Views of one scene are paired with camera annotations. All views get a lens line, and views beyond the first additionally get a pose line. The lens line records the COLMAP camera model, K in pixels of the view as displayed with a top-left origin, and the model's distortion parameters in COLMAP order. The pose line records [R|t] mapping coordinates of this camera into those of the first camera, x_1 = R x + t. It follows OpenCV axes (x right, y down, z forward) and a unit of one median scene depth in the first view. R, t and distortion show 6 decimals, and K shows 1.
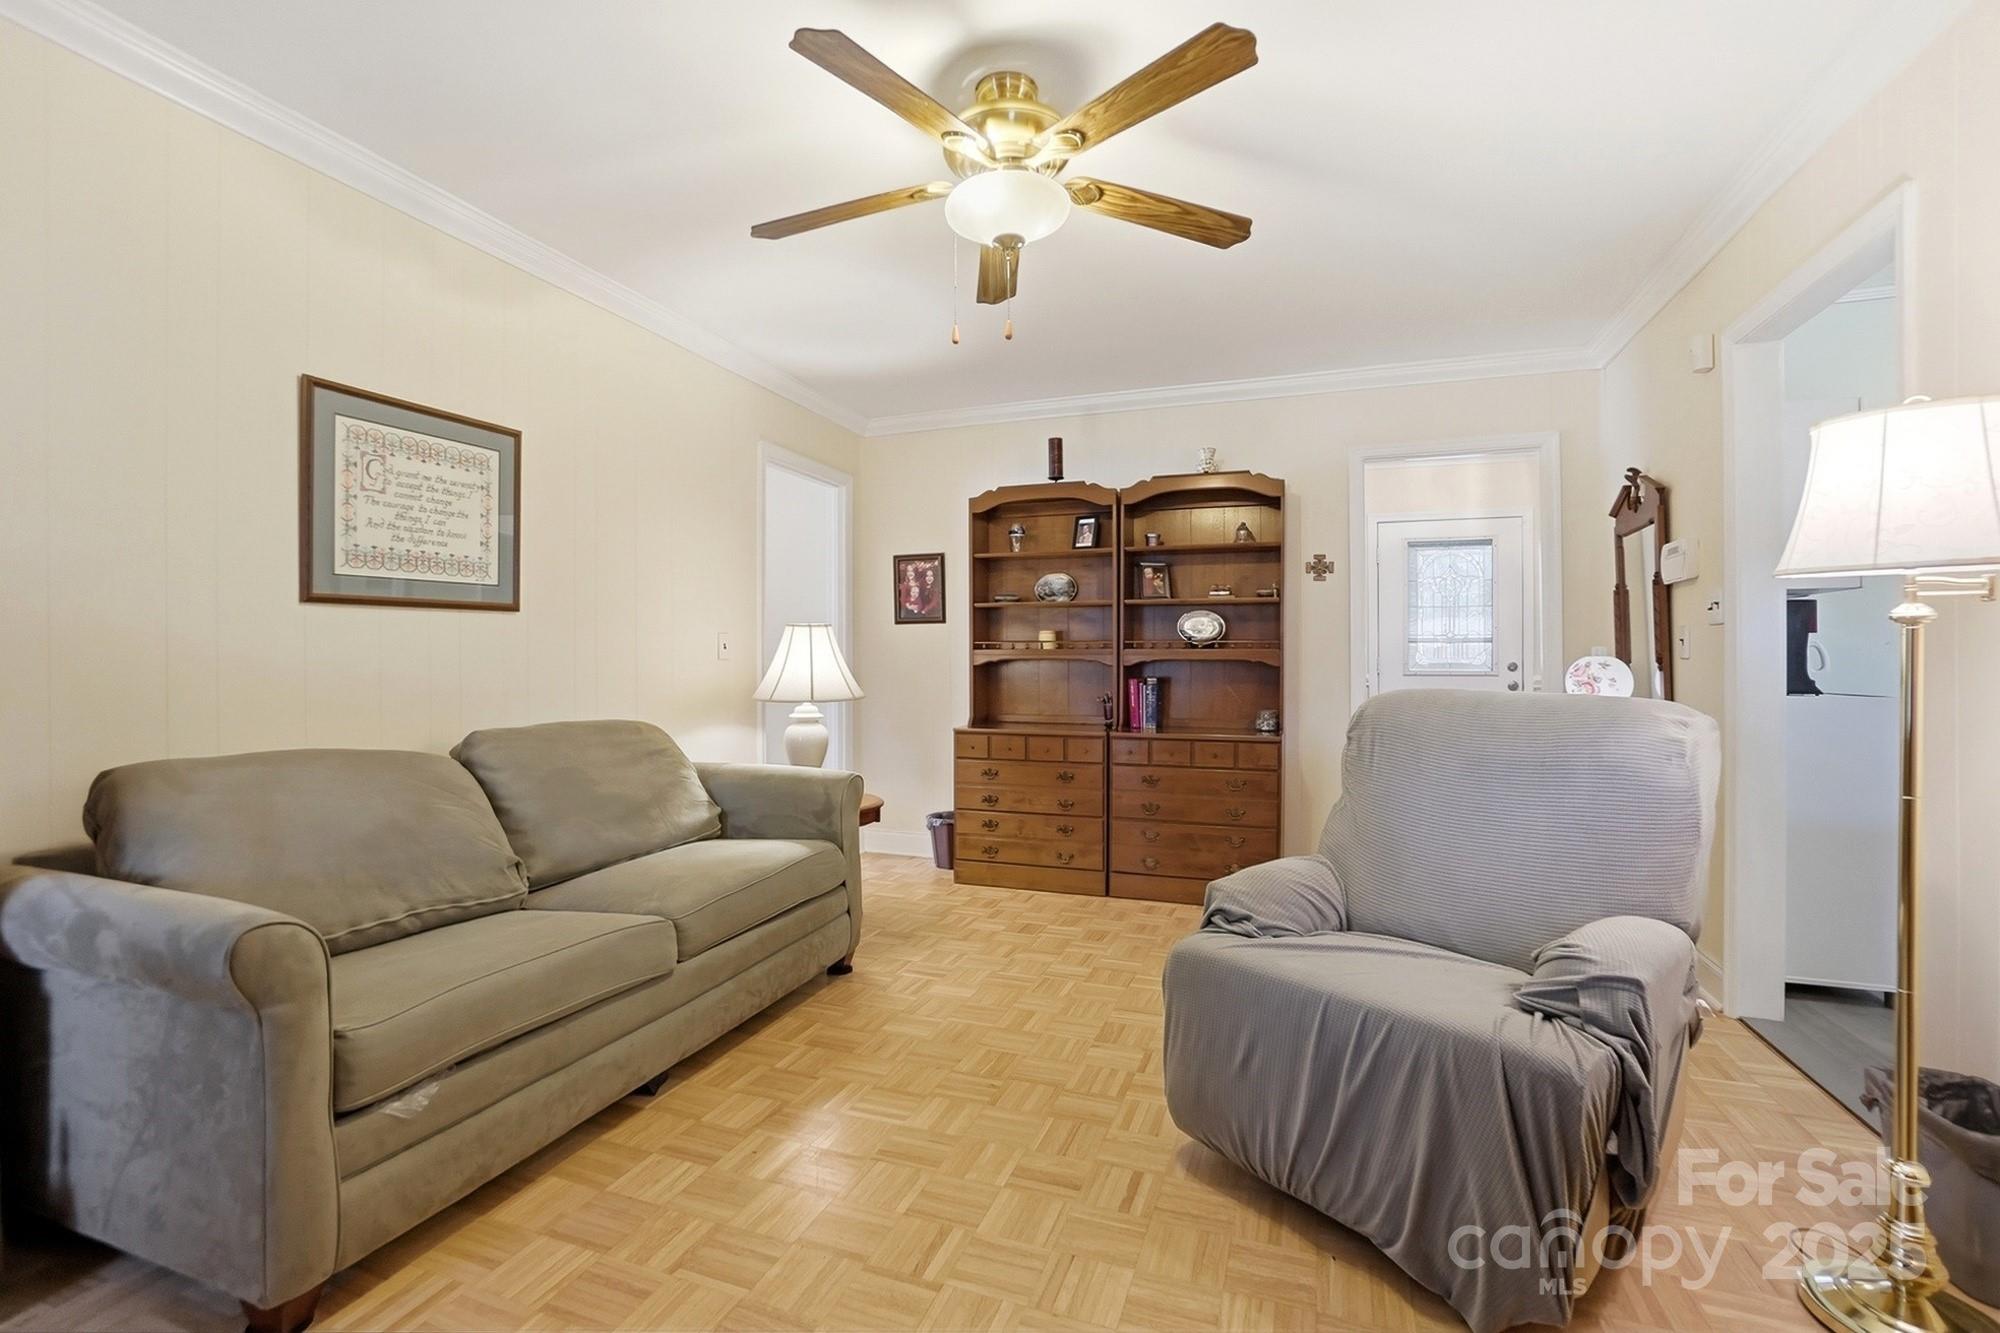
lens RADIAL K [[945.1, 0, 988.6], [0, 945.1, 650.6], [0, 0, 1]] dist [-0.003977, 0.000822]
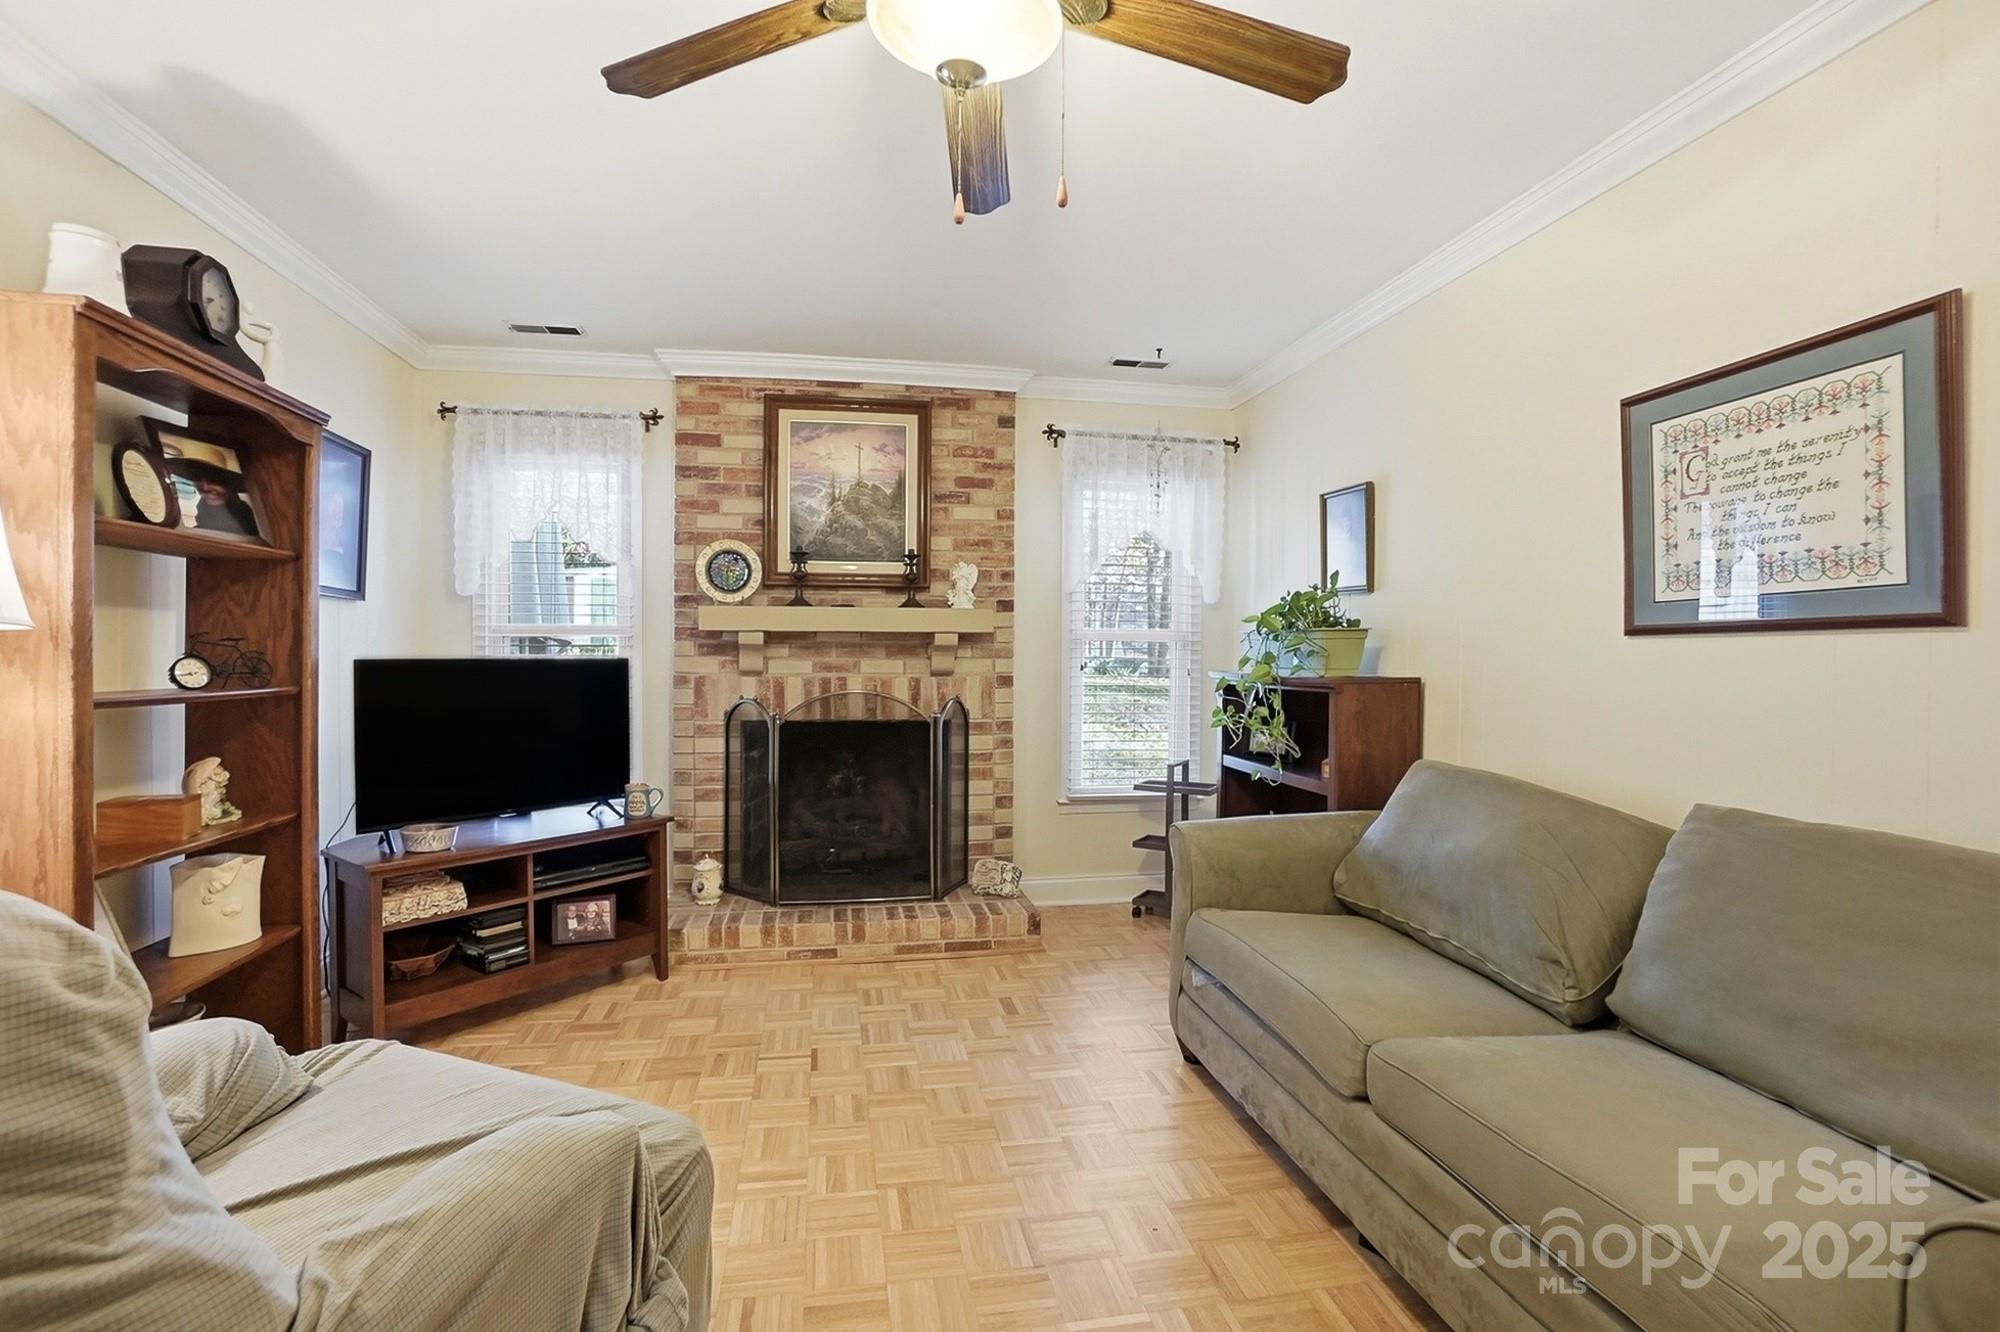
lens RADIAL K [[921.2, 0, 991.6], [0, 921.2, 678.5], [0, 0, 1]] dist [-0.037734, 0.029690]
pose [[-0.852863, 0.012696, -0.521981, 0.278196], [0.001119, 0.999746, 0.022489, -0.026175], [0.522134, 0.018596, -0.852661, 1.301999]]
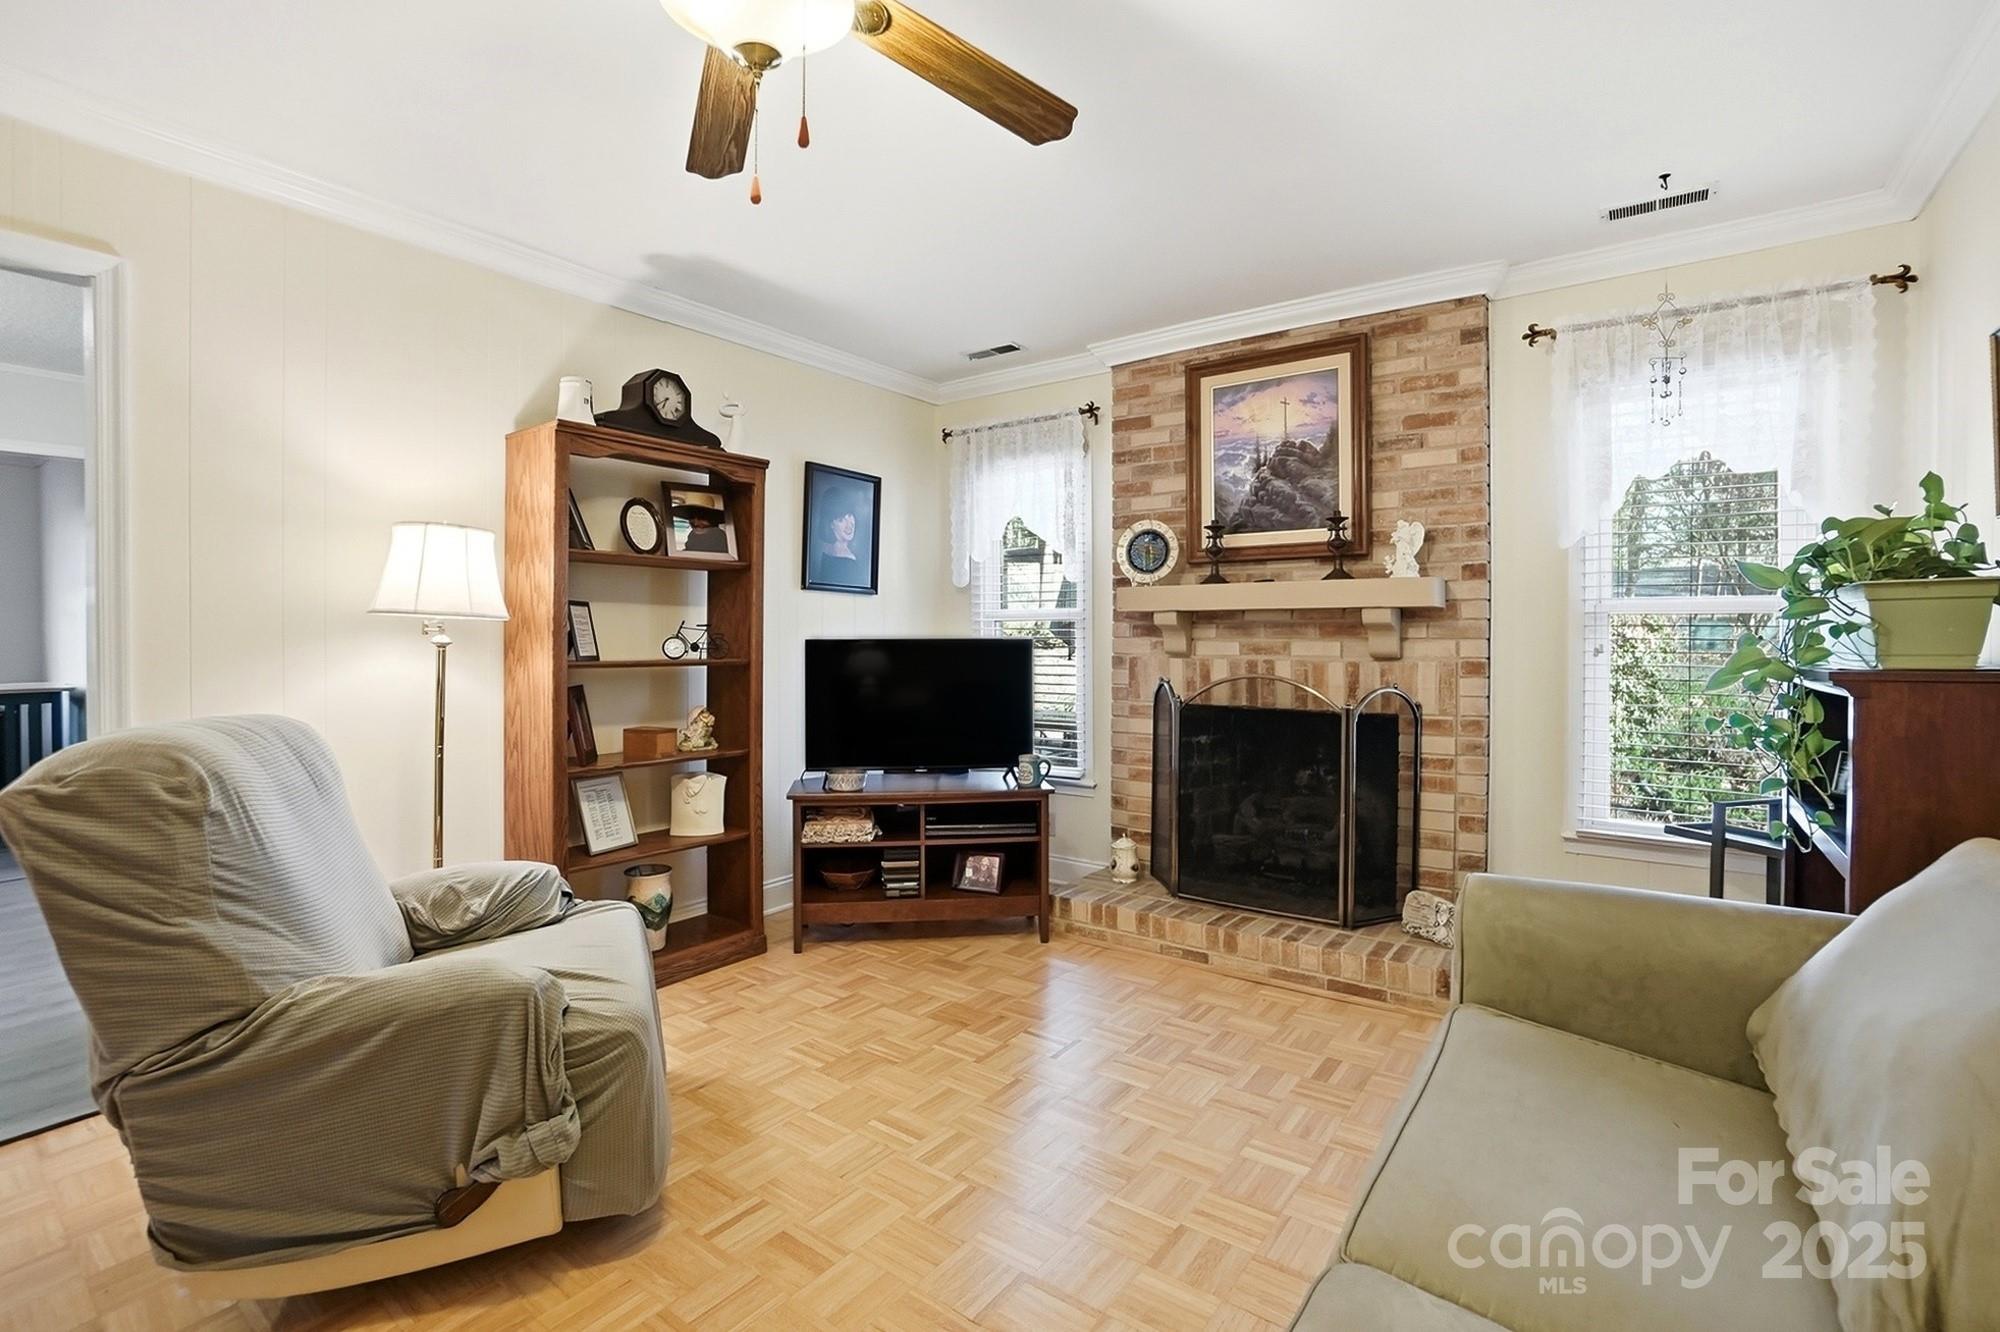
lens RADIAL K [[945.1, 0, 988.6], [0, 945.1, 650.1], [0, 0, 1]] dist [-0.003977, 0.000822]
pose [[-0.965664, -0.002175, 0.259783, -0.255597], [-0.000097, 0.999968, 0.008009, -0.020682], [-0.259792, 0.007709, -0.965634, 1.346634]]
